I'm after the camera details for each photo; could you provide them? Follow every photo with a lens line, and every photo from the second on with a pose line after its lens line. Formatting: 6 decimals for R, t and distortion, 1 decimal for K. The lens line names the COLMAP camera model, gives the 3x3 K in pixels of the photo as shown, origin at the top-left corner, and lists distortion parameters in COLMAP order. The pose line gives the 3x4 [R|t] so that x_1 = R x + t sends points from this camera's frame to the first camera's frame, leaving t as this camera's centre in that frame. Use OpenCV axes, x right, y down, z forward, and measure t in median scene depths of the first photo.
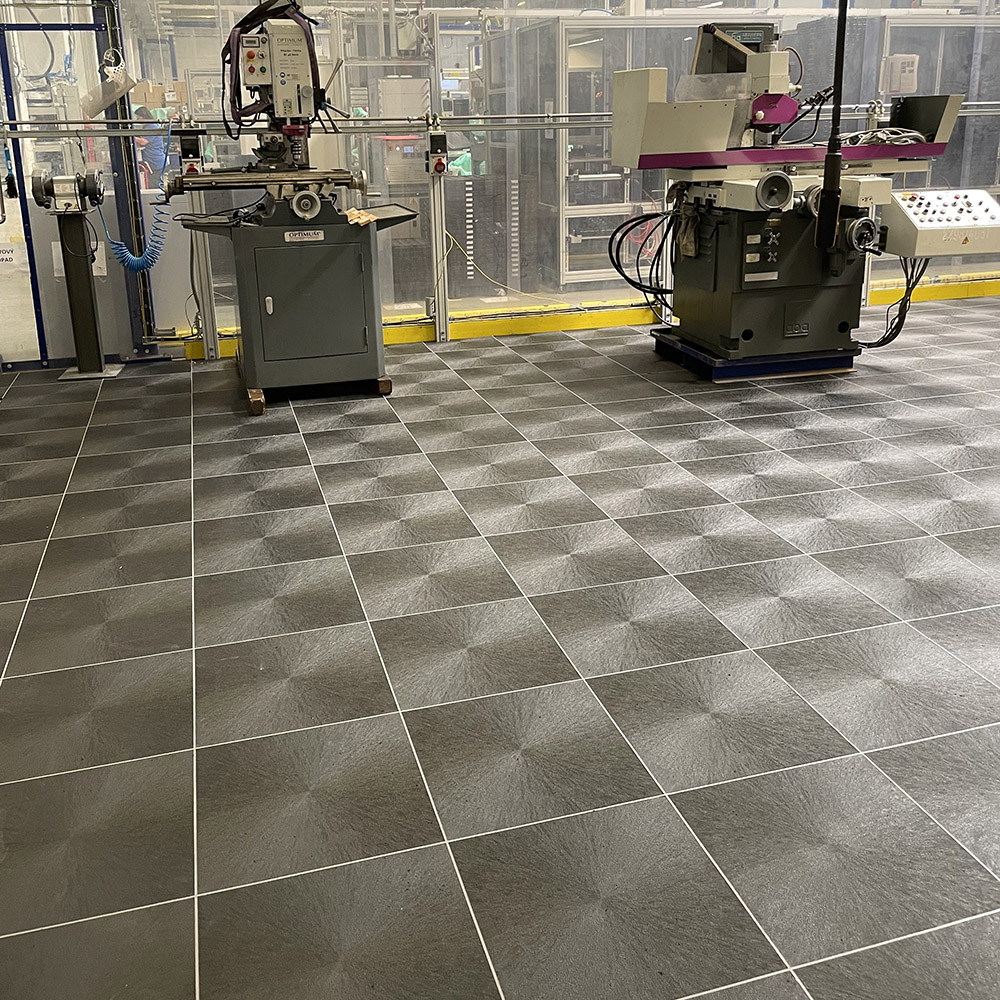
lens RADIAL K [[1021.3, 0, 500.8], [0, 1021.3, 398.5], [0, 0, 1]] dist [0.114561, -0.161058]
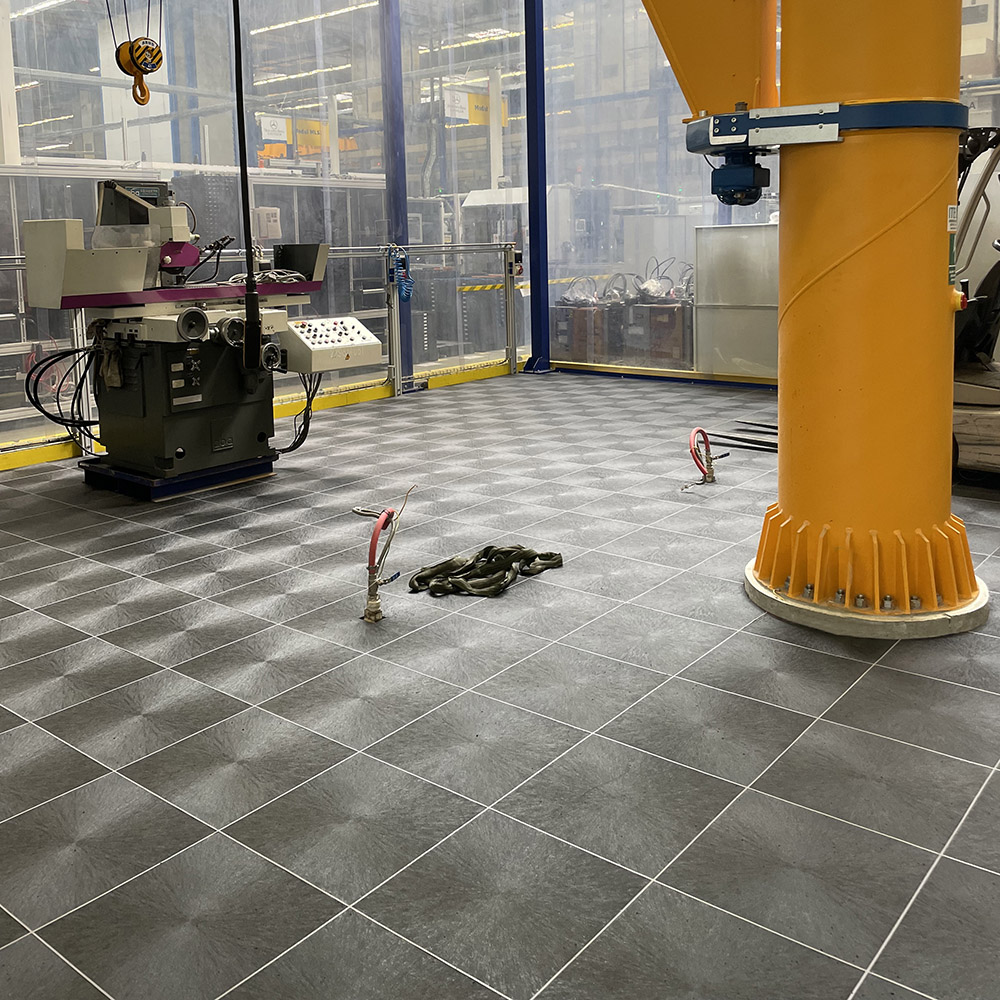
lens RADIAL K [[1021.3, 0, 500.8], [0, 1021.3, 398.5], [0, 0, 1]] dist [0.114561, -0.161058]
pose [[0.824918, -0.091066, 0.557868, -0.089918], [0.159651, 0.984290, -0.075401, 0.018606], [-0.542237, 0.151264, 0.826497, -0.105817]]
